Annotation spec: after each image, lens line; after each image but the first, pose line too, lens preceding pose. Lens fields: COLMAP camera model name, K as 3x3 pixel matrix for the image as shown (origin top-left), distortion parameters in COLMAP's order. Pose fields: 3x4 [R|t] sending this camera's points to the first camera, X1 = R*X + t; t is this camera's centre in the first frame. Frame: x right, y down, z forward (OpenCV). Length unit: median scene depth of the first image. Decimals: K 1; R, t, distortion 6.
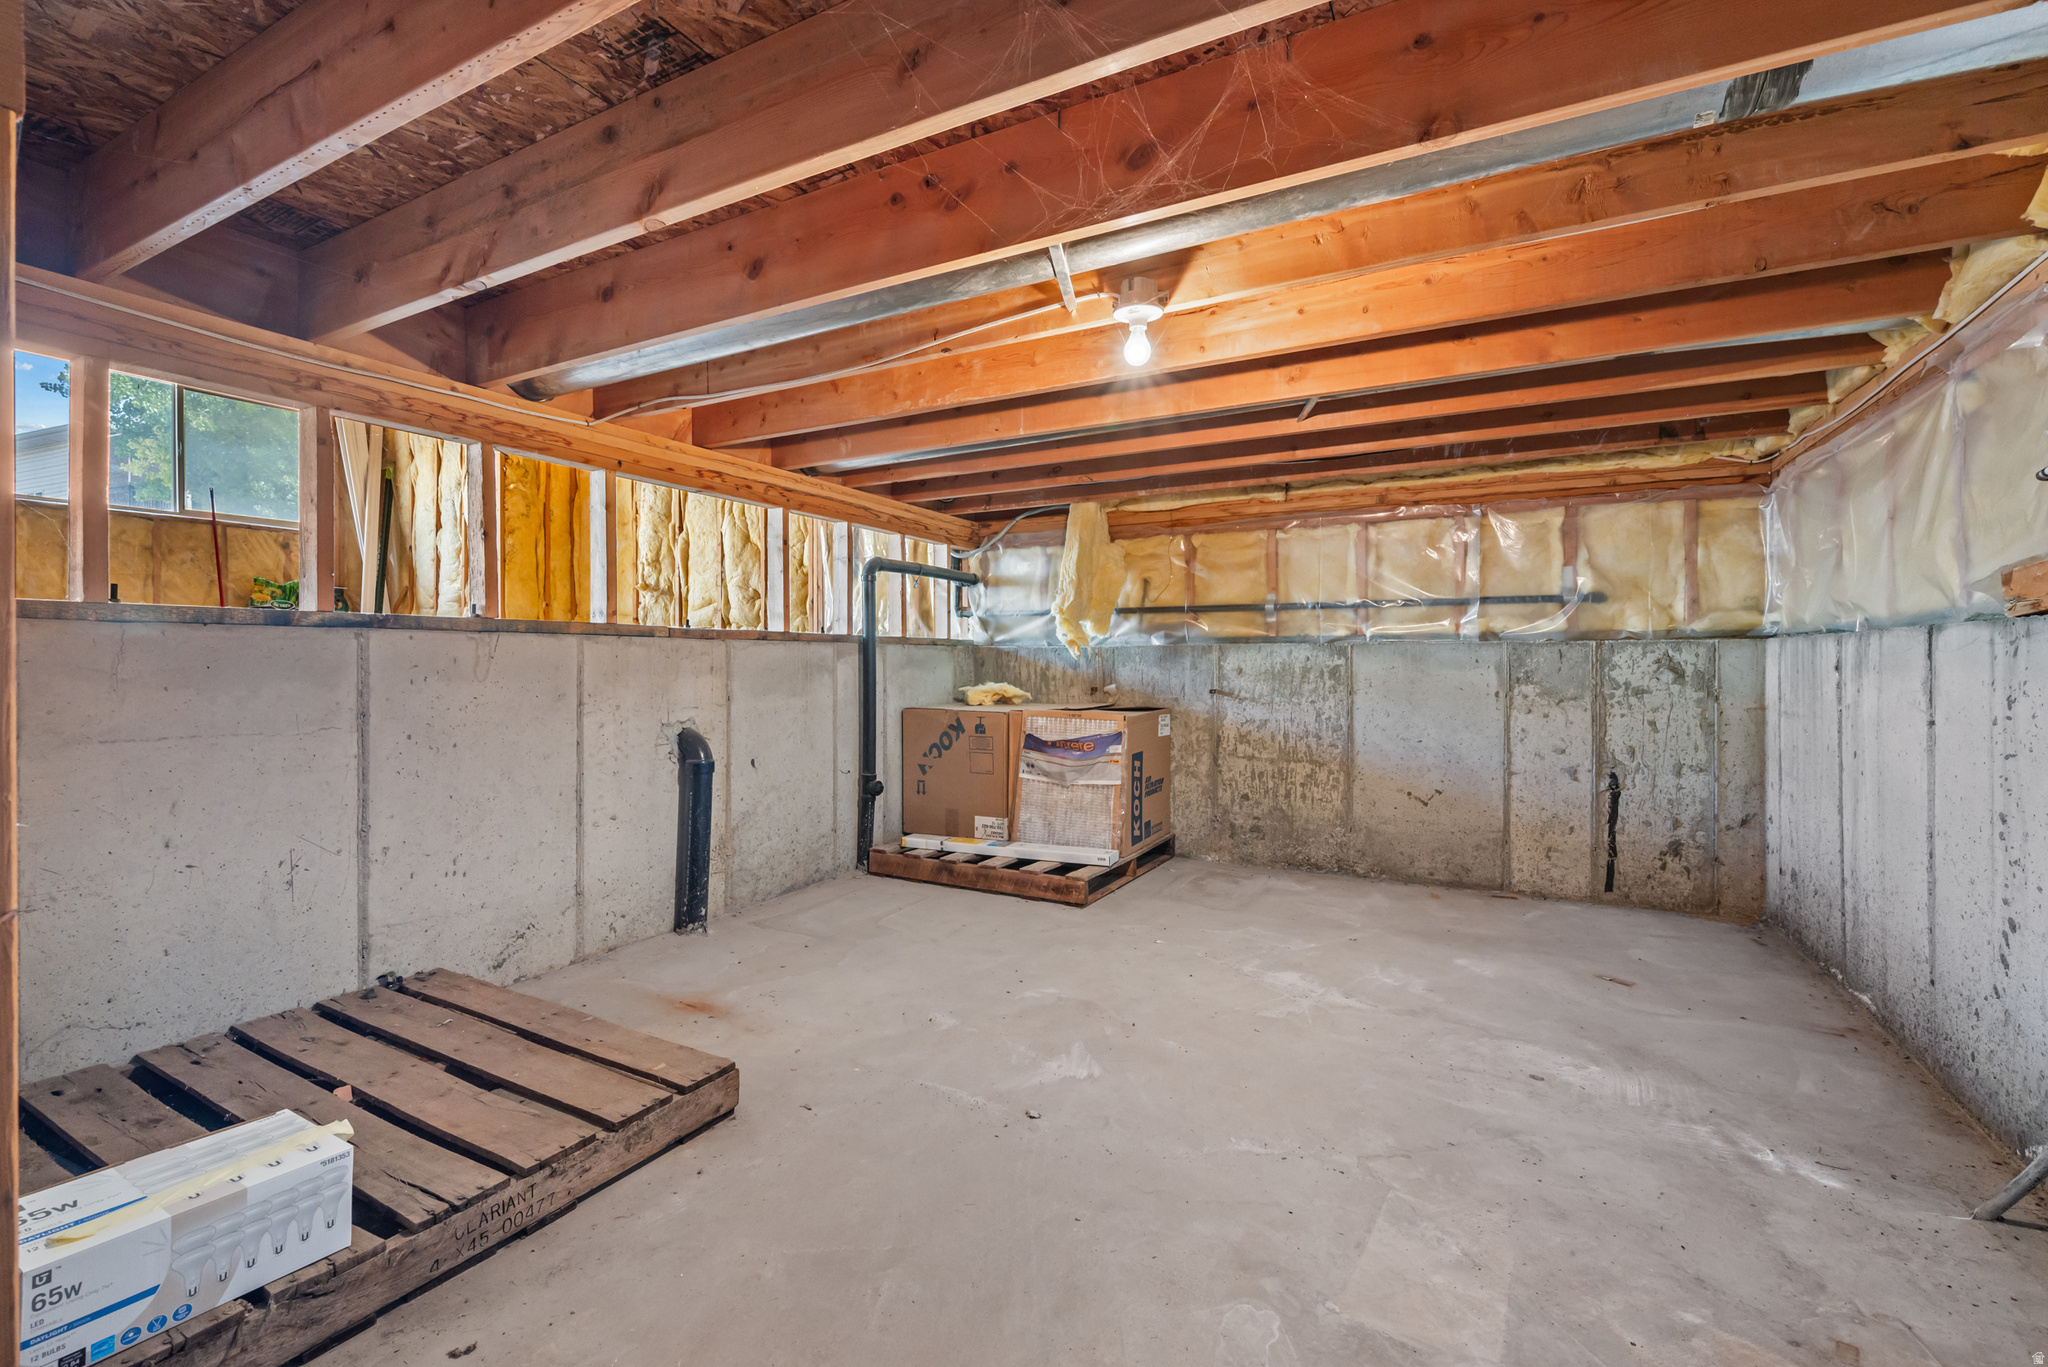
lens RADIAL K [[885.2, 0, 1031.2], [0, 885.2, 671.0], [0, 0, 1]] dist [0.003129, -0.000378]
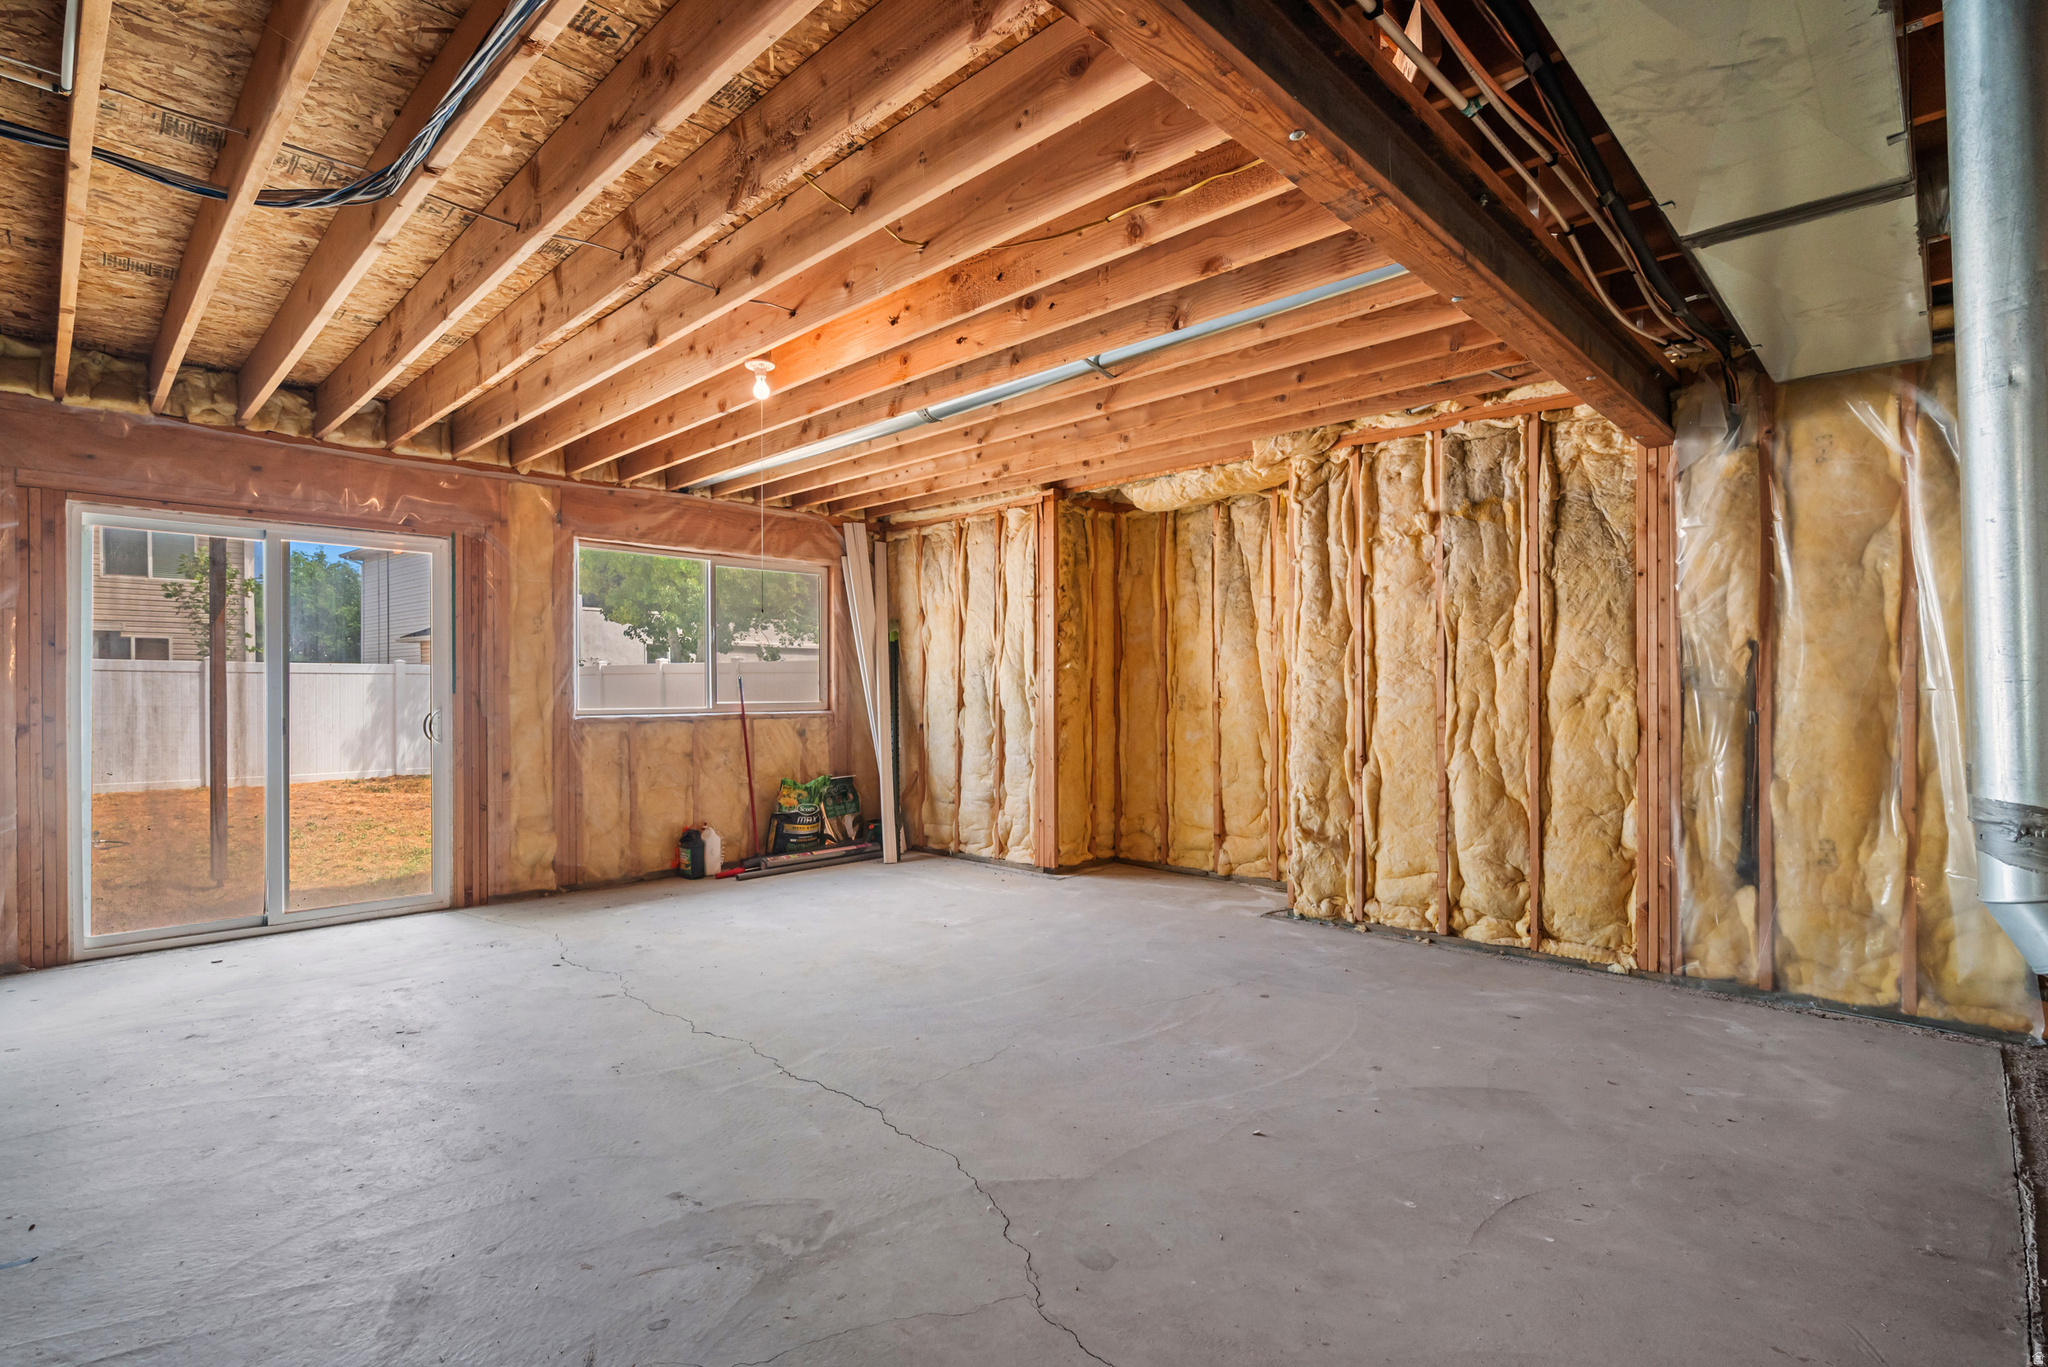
lens RADIAL K [[956.0, 0, 1027.7], [0, 956.0, 684.2], [0, 0, 1]] dist [-0.000938, -0.000035]
pose [[0.964826, -0.002704, -0.262877, -0.419972], [0.001906, 0.999993, -0.003291, -0.201298], [0.262884, 0.002674, 0.964824, 0.177664]]
